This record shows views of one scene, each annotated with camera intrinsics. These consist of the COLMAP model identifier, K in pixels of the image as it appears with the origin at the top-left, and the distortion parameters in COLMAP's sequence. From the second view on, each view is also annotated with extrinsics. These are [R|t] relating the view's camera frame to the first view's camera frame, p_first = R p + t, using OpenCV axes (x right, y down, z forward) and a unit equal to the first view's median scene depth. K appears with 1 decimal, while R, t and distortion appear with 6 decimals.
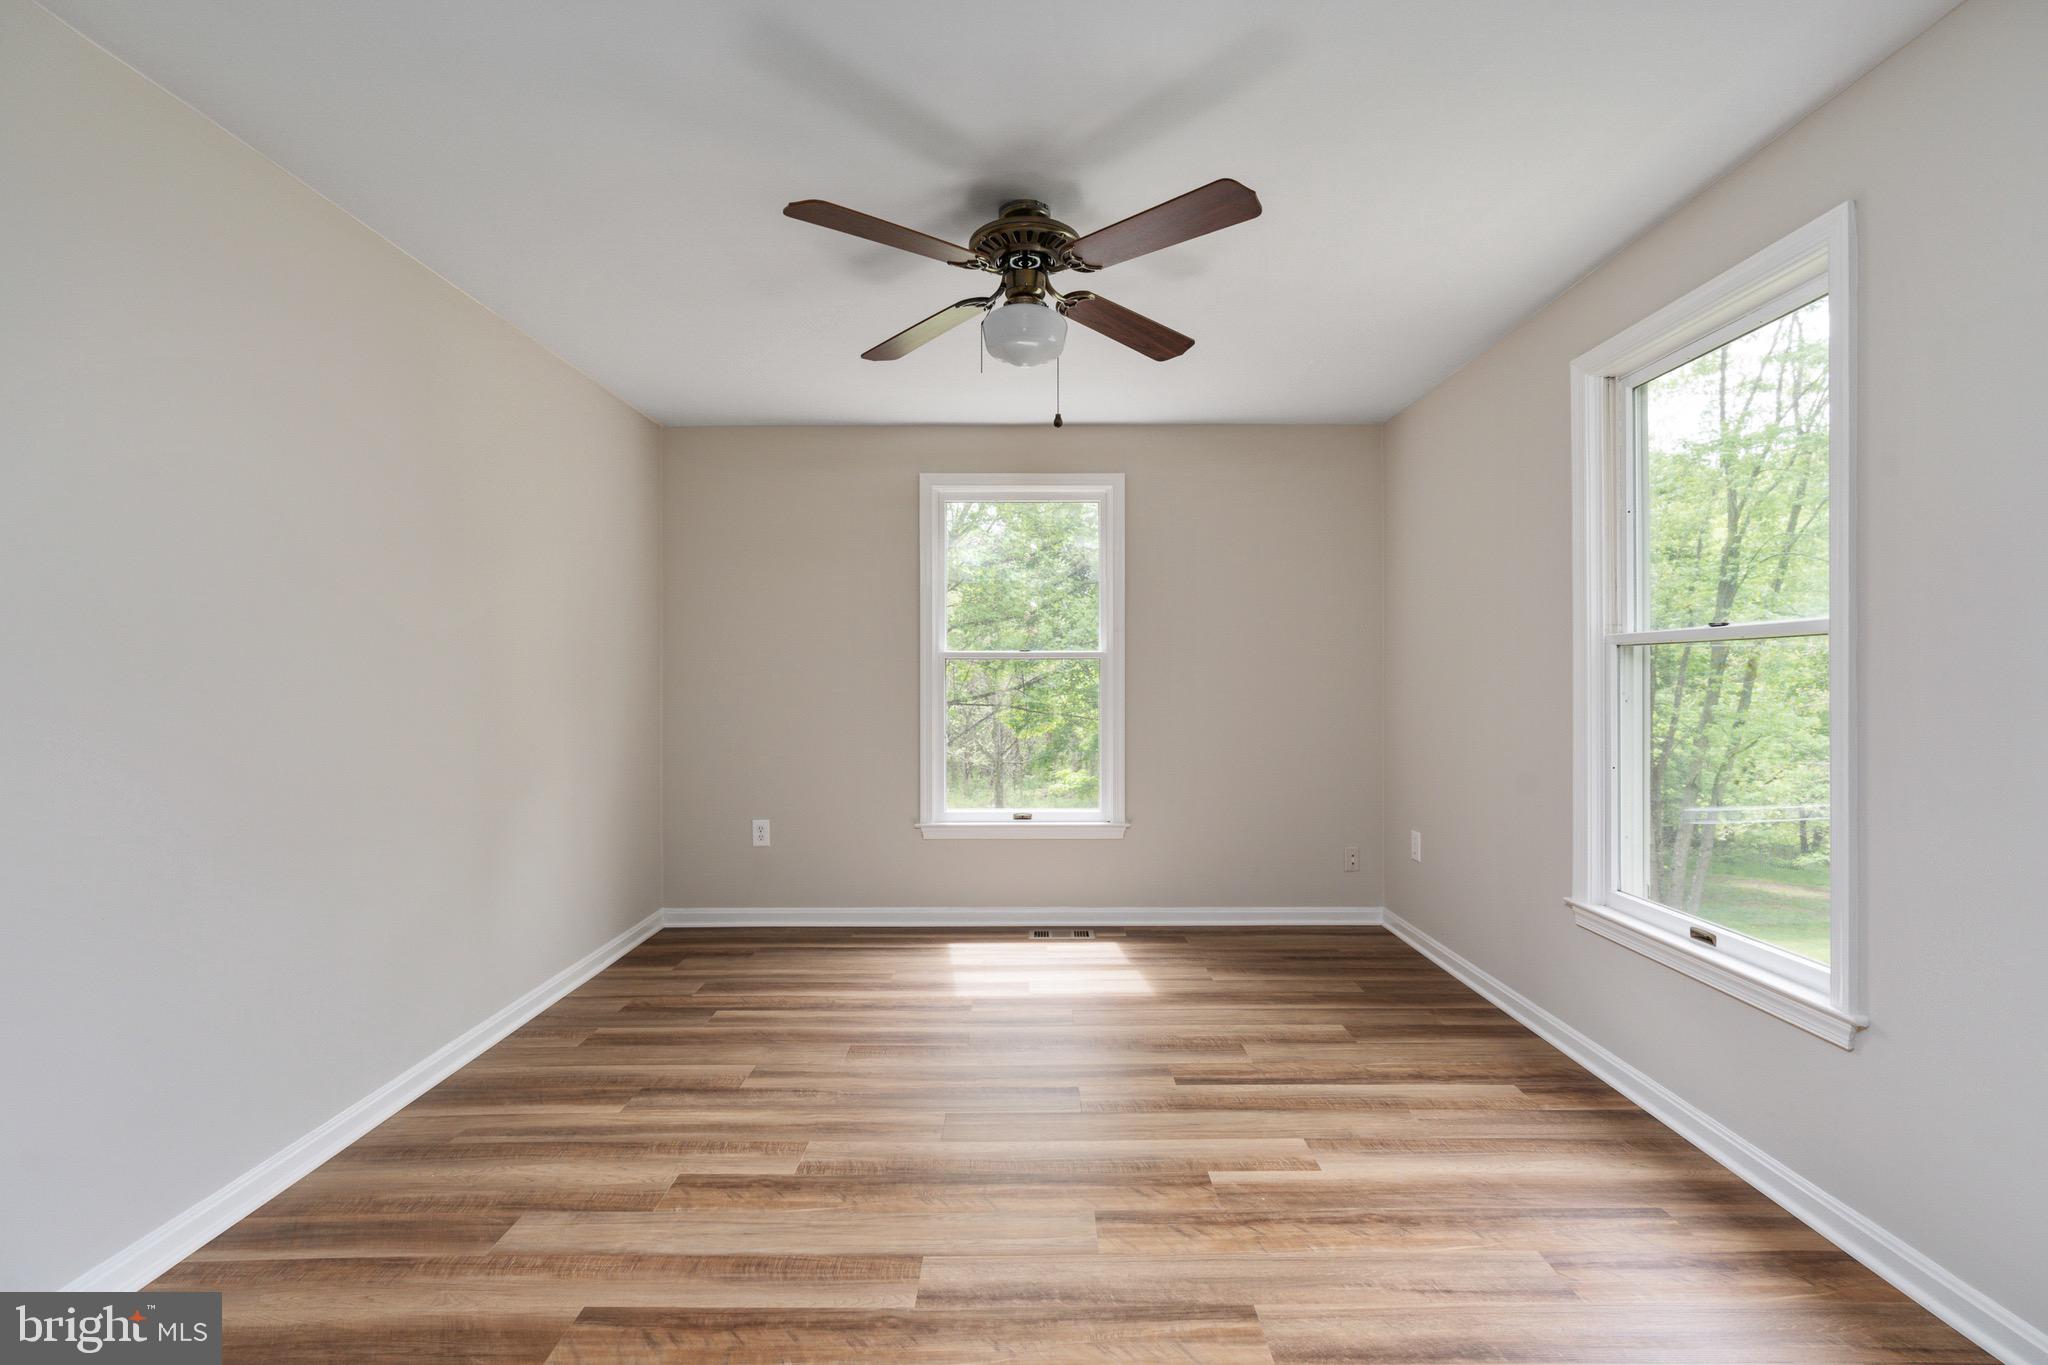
lens RADIAL K [[920.0, 0, 1031.1], [0, 920.0, 677.2], [0, 0, 1]] dist [-0.013270, 0.005459]
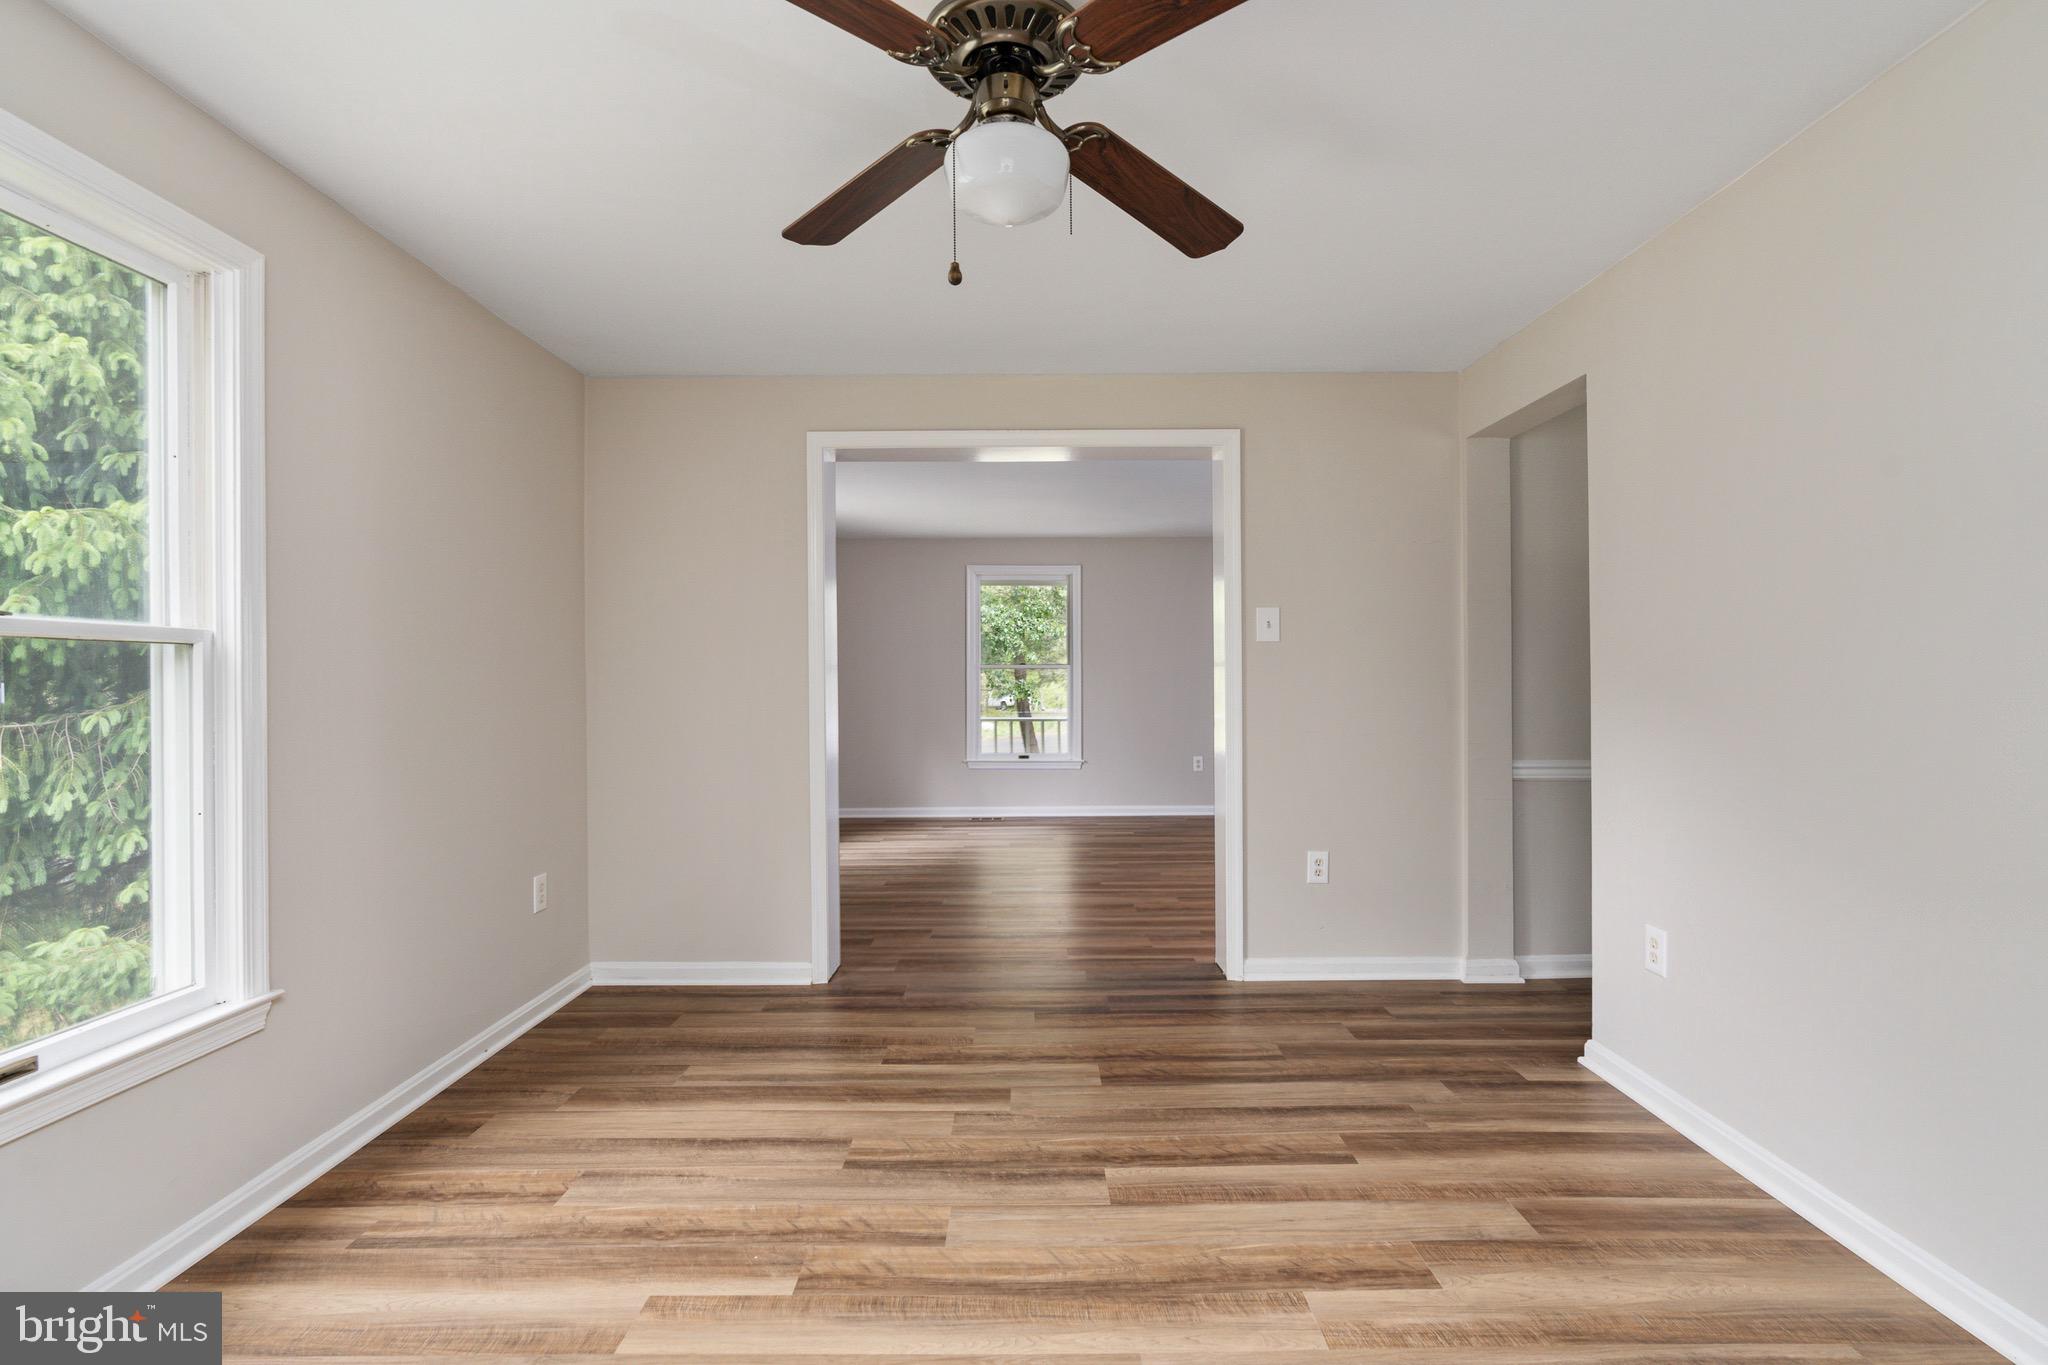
lens RADIAL K [[917.2, 0, 1034.0], [0, 917.2, 675.4], [0, 0, 1]] dist [-0.008349, 0.000580]
pose [[-0.999945, 0.008252, -0.006426, -0.021639], [0.008300, 0.999938, -0.007486, 0.001300], [0.006364, -0.007539, -0.999951, 1.958696]]
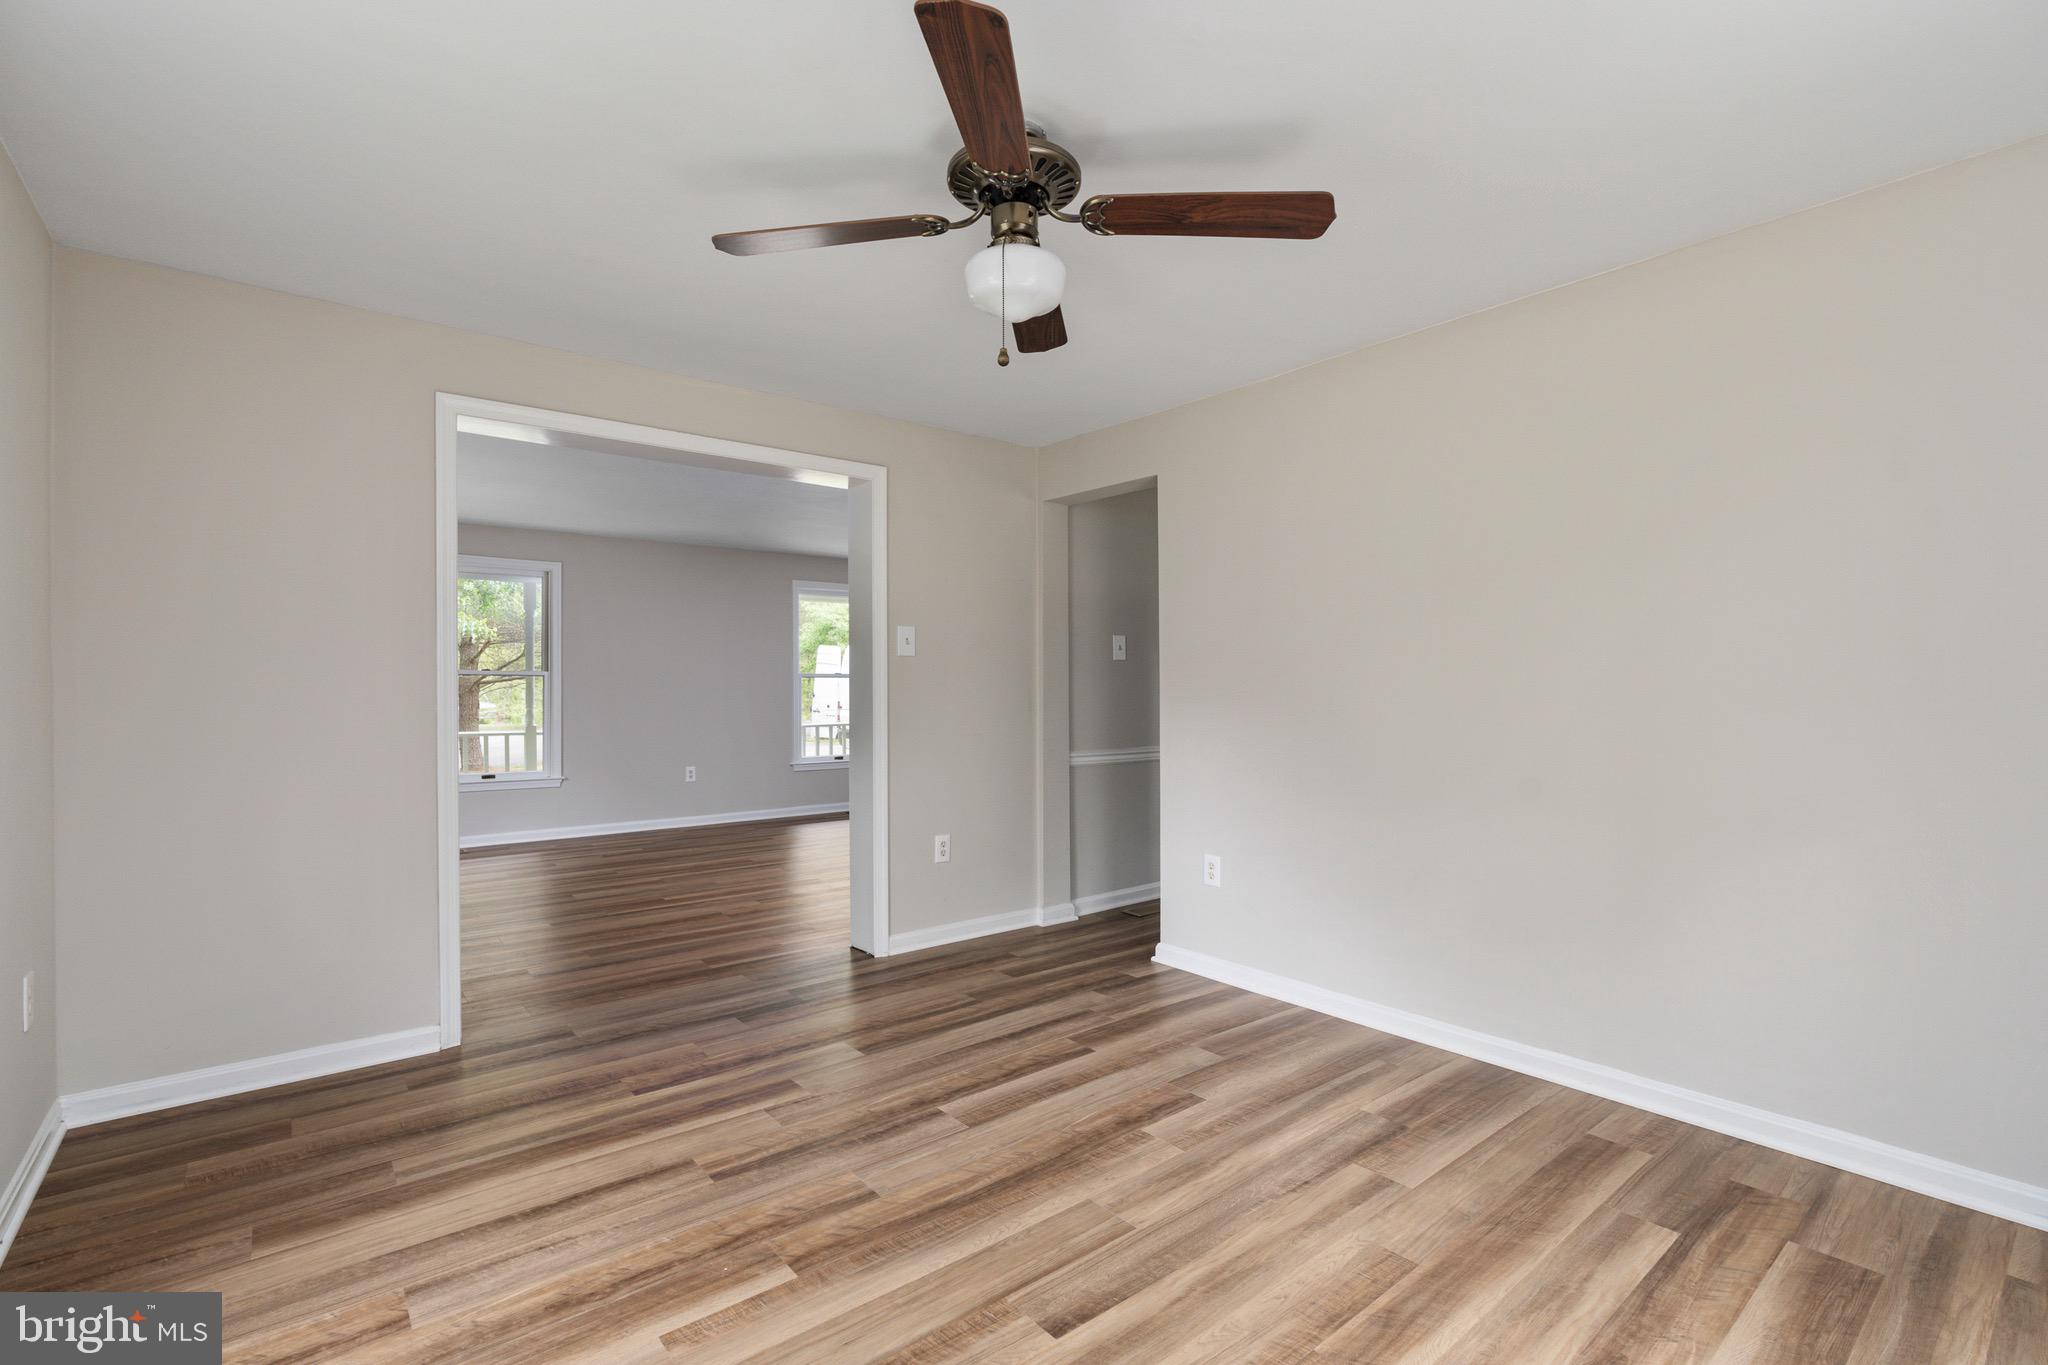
lens RADIAL K [[920.0, 0, 1031.1], [0, 920.0, 677.2], [0, 0, 1]] dist [-0.013270, 0.005459]
pose [[-0.772873, -0.004353, -0.634546, 0.609360], [0.004340, 0.999917, -0.012145, -0.000447], [0.634546, -0.012141, -0.772790, 1.939292]]
